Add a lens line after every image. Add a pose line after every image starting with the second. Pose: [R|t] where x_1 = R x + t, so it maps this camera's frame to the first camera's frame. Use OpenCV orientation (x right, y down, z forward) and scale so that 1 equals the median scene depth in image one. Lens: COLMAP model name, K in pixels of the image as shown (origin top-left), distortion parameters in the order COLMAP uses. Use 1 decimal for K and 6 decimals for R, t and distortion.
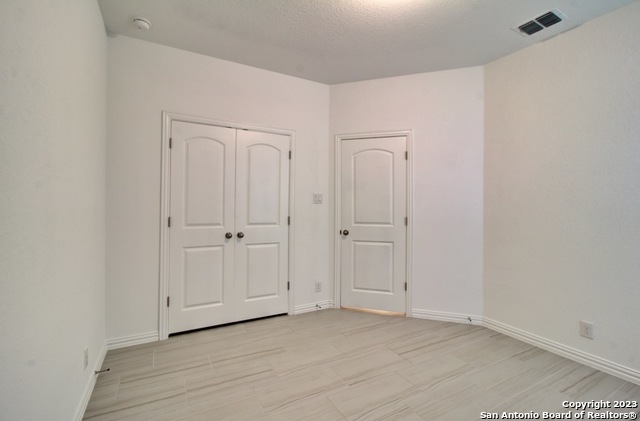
lens RADIAL K [[291.5, 0, 323.5], [0, 291.5, 207.7], [0, 0, 1]] dist [-0.006601, 0.002702]
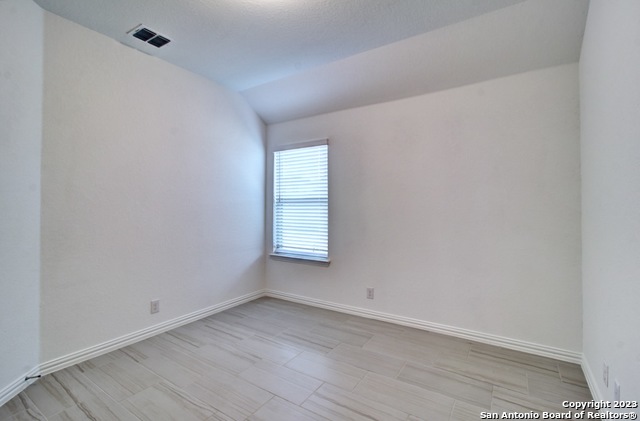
lens RADIAL K [[291.5, 0, 321.4], [0, 291.5, 204.7], [0, 0, 1]] dist [-0.006601, 0.002702]
pose [[-0.471133, -0.001853, 0.882060, -0.488725], [0.007011, 0.999958, 0.005845, -0.012029], [-0.882034, 0.008938, -0.471101, 0.911763]]
